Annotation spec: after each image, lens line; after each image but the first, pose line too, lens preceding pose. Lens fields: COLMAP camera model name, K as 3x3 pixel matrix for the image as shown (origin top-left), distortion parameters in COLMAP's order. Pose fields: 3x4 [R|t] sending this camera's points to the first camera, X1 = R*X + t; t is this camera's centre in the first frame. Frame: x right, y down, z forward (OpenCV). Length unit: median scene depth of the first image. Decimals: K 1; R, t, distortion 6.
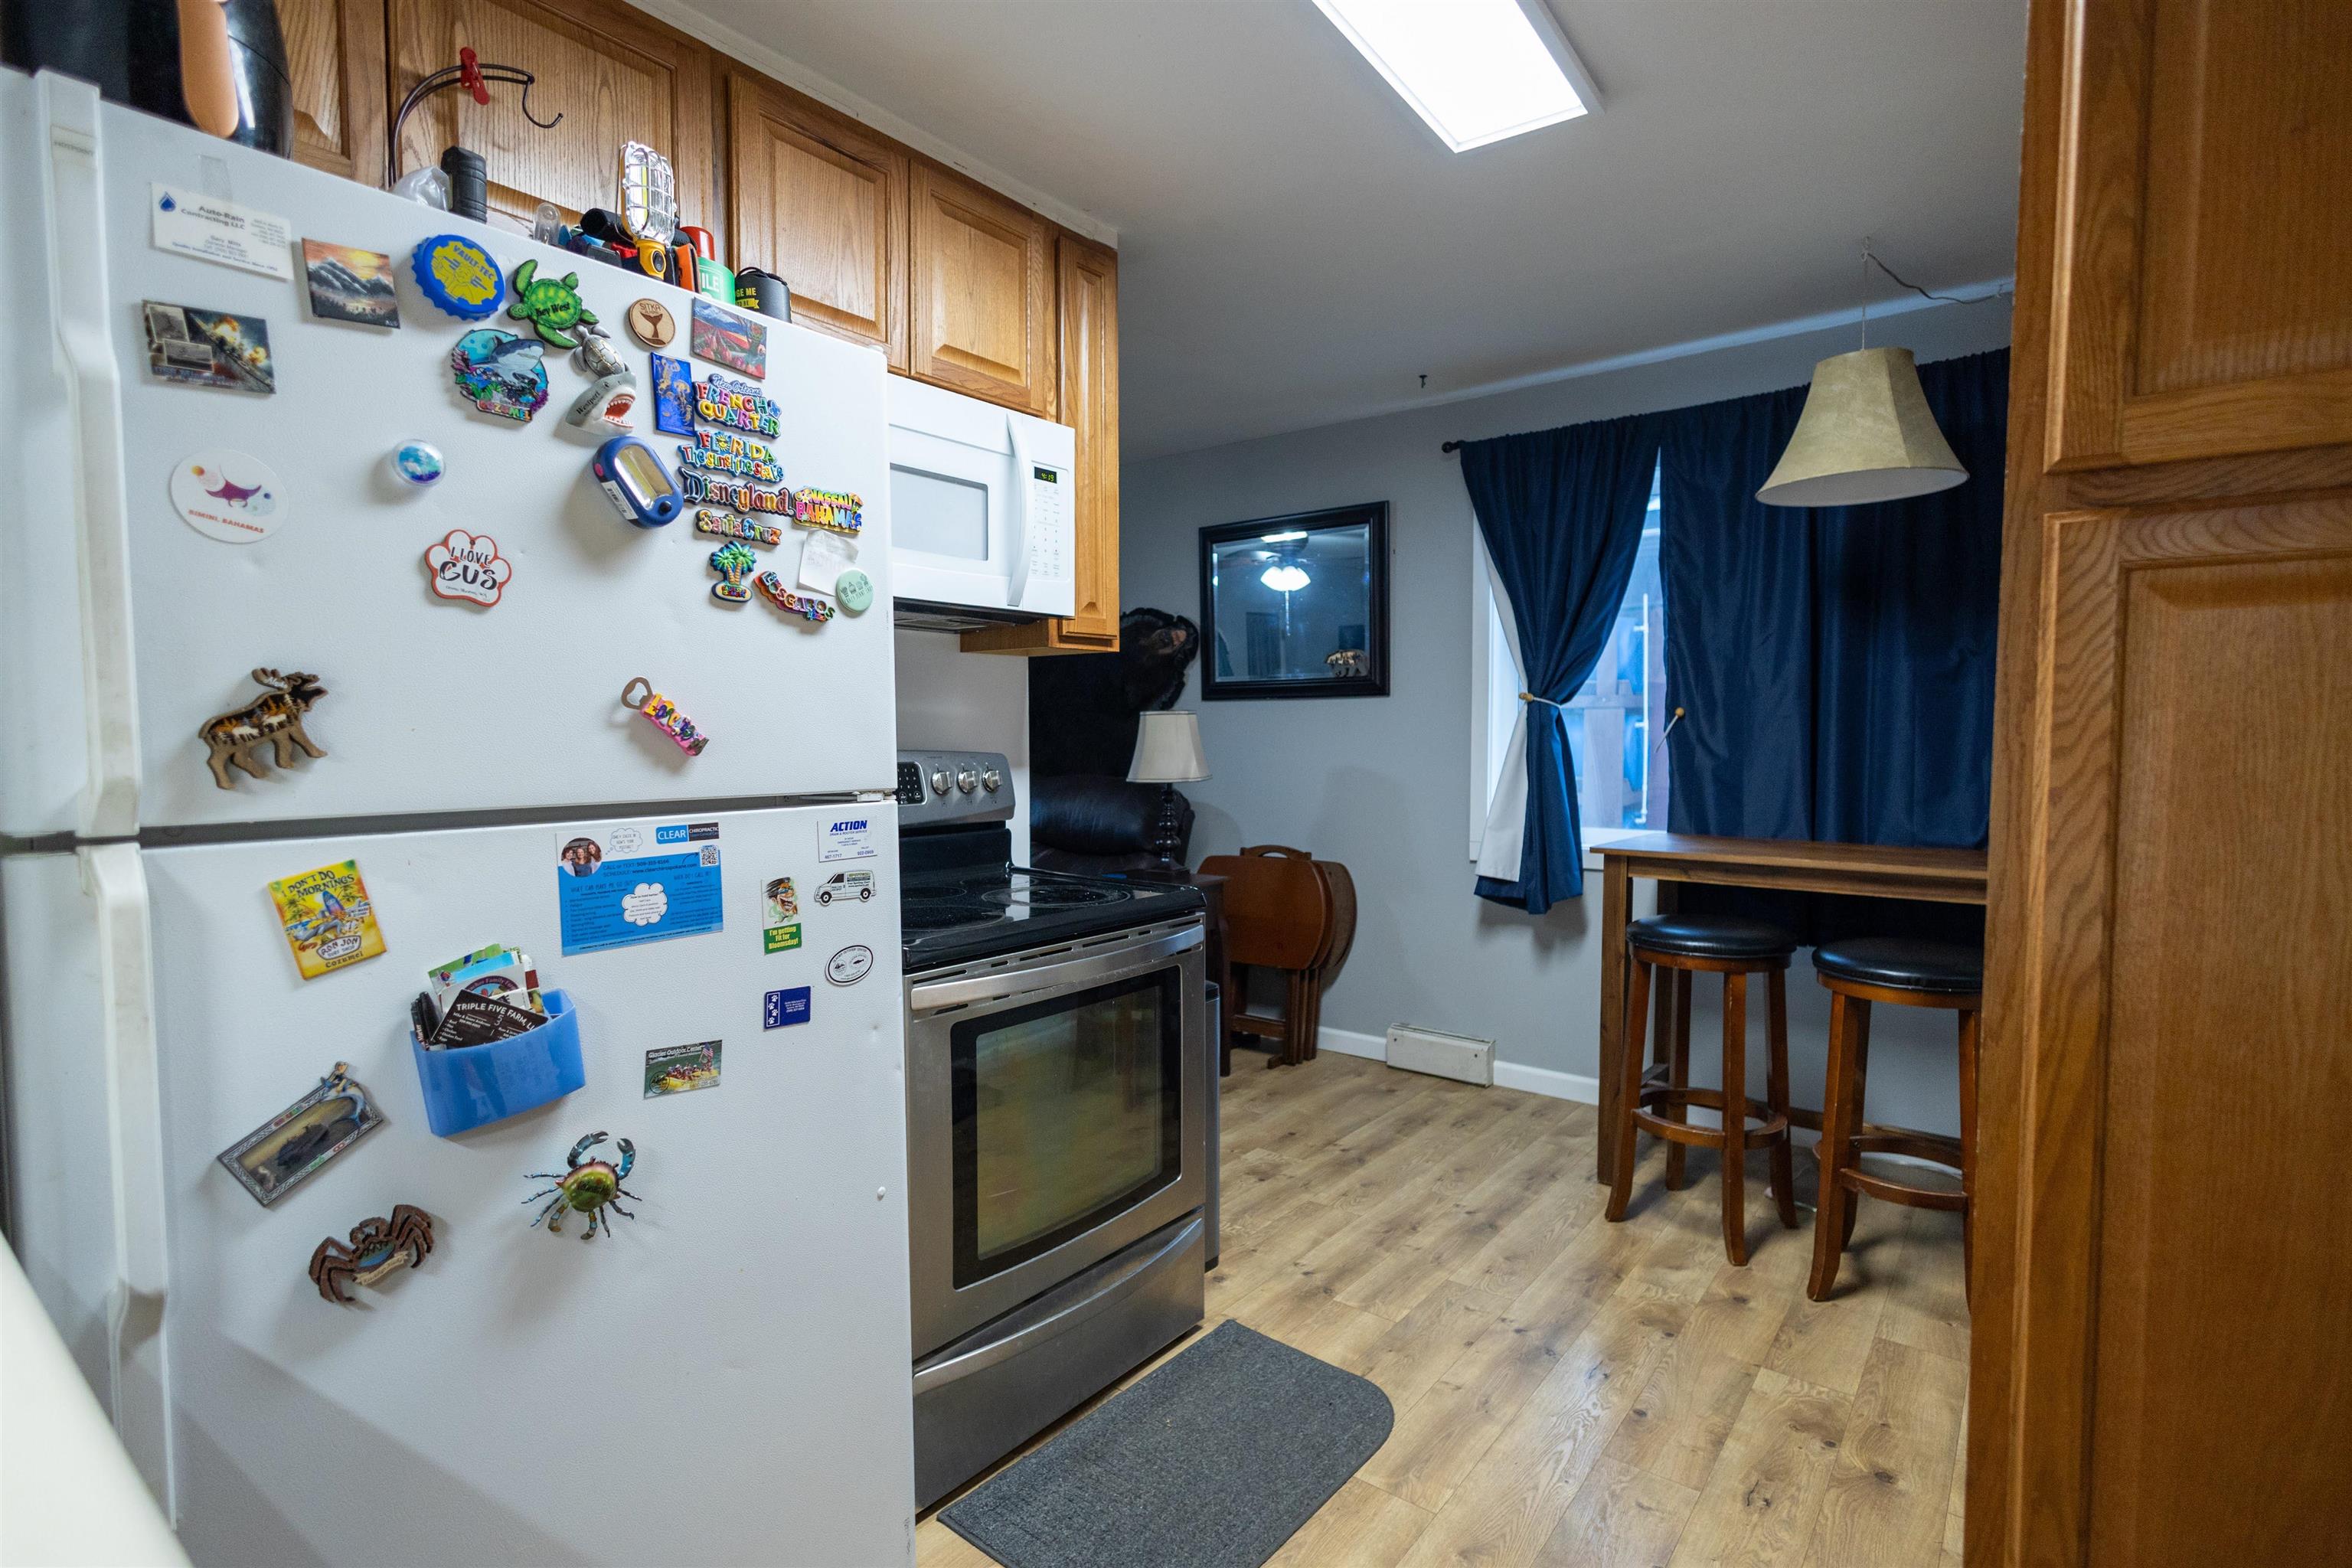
lens RADIAL K [[1146.6, 0, 1170.2], [0, 1146.6, 792.0], [0, 0, 1]] dist [0.014350, -0.000396]
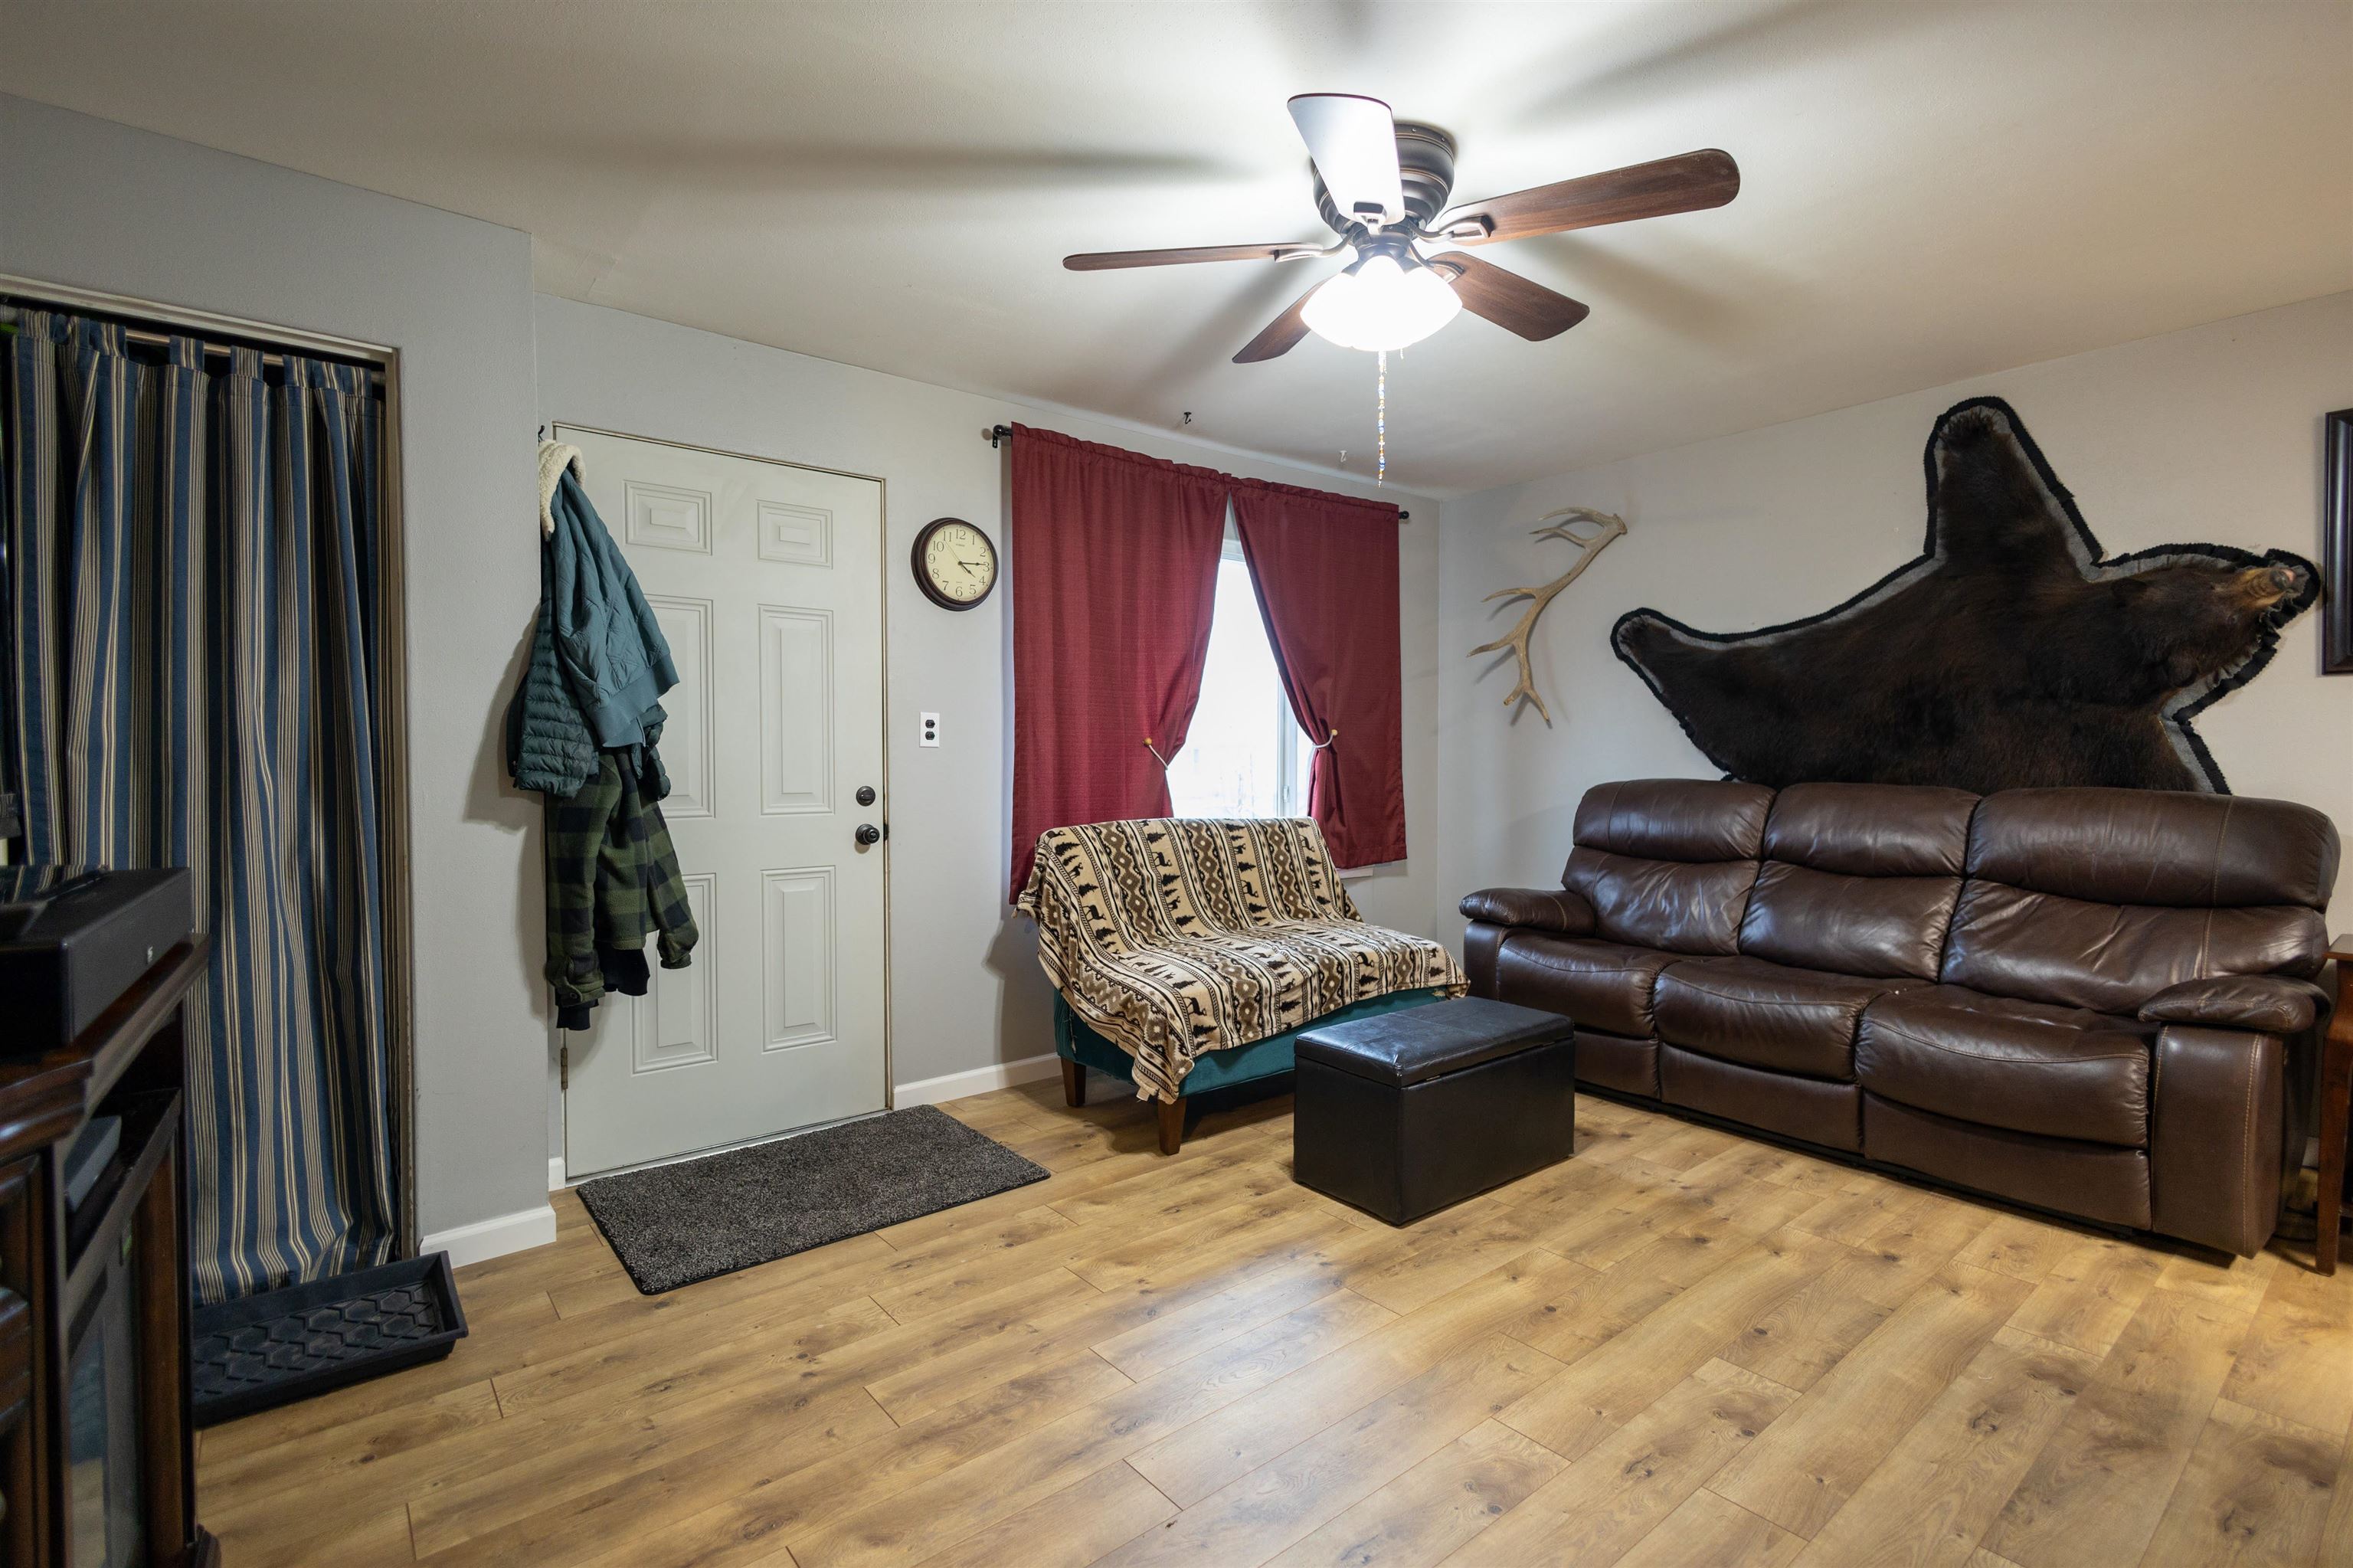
lens RADIAL K [[1078.5, 0, 1177.5], [0, 1078.5, 785.2], [0, 0, 1]] dist [0.013790, -0.003018]
pose [[0.981990, 0.003611, -0.188901, -0.532151], [-0.009051, 0.999568, -0.027945, 0.007437], [0.188718, 0.029151, 0.981598, 0.282585]]
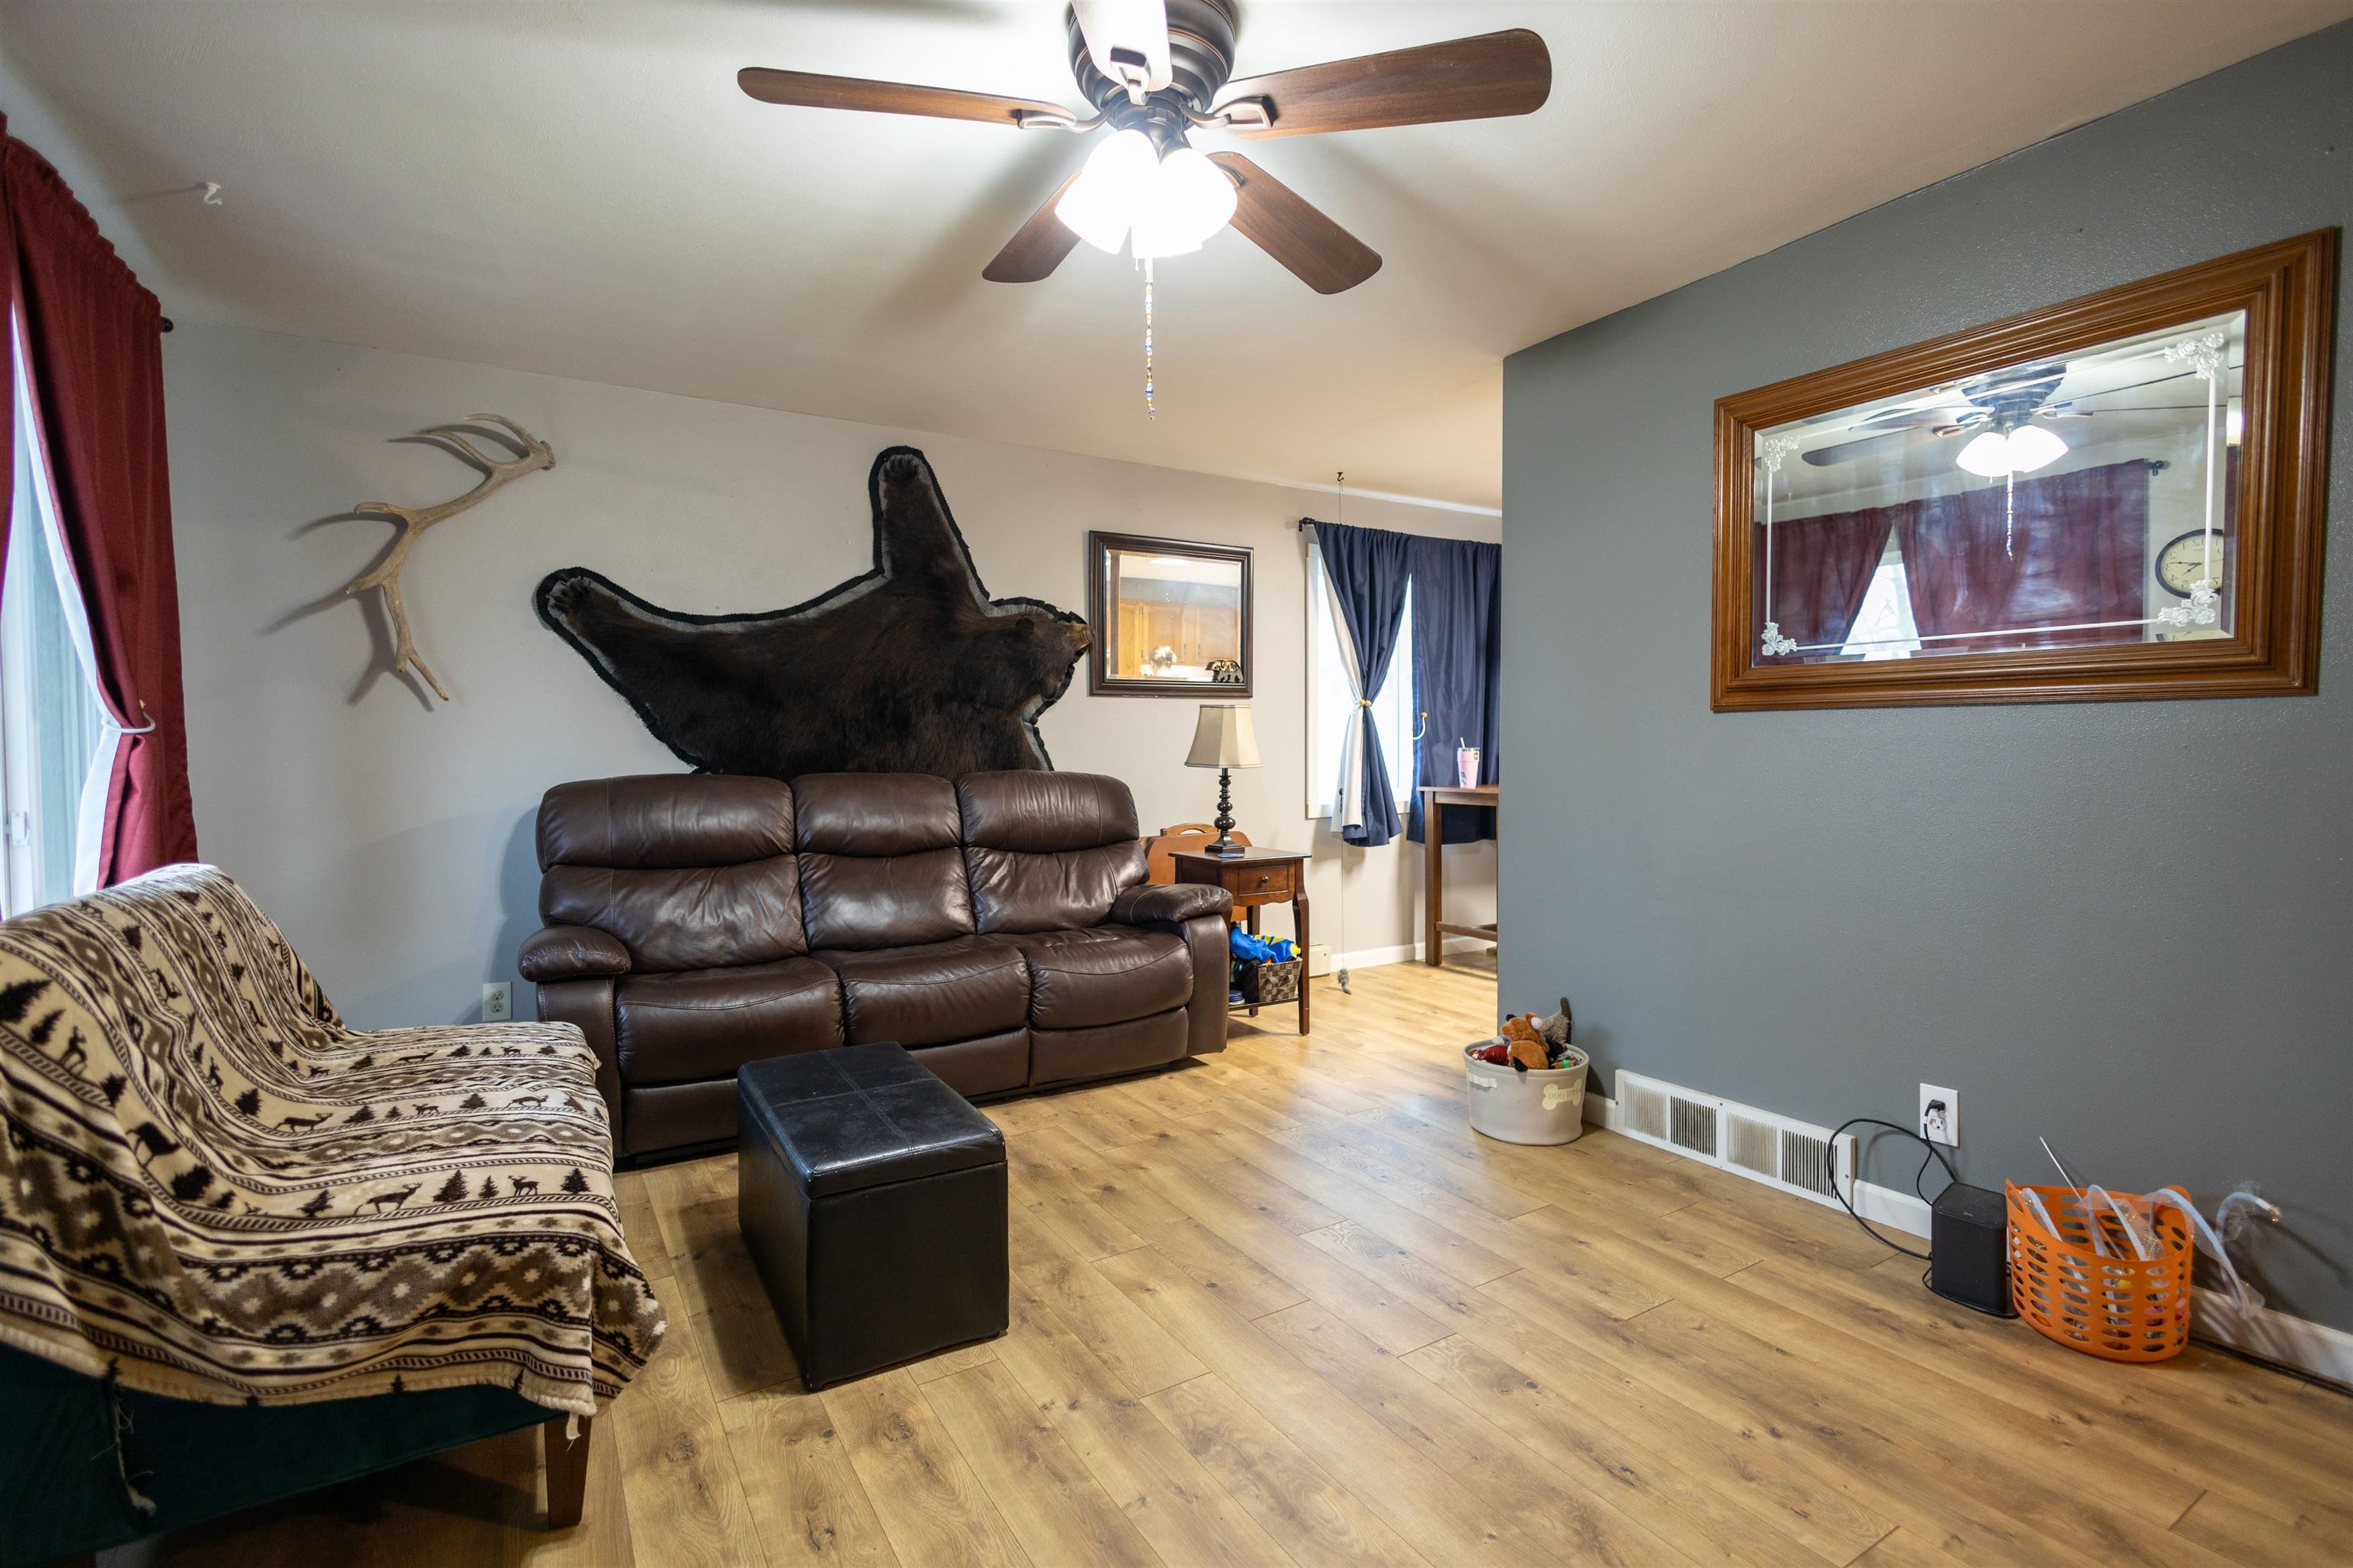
lens RADIAL K [[1078.5, 0, 1177.5], [0, 1078.5, 785.2], [0, 0, 1]] dist [0.013790, -0.003018]
pose [[0.314811, -0.035261, 0.948499, -0.940882], [0.059762, 0.998063, 0.017268, -0.011176], [-0.947271, 0.051248, 0.316308, 0.660771]]
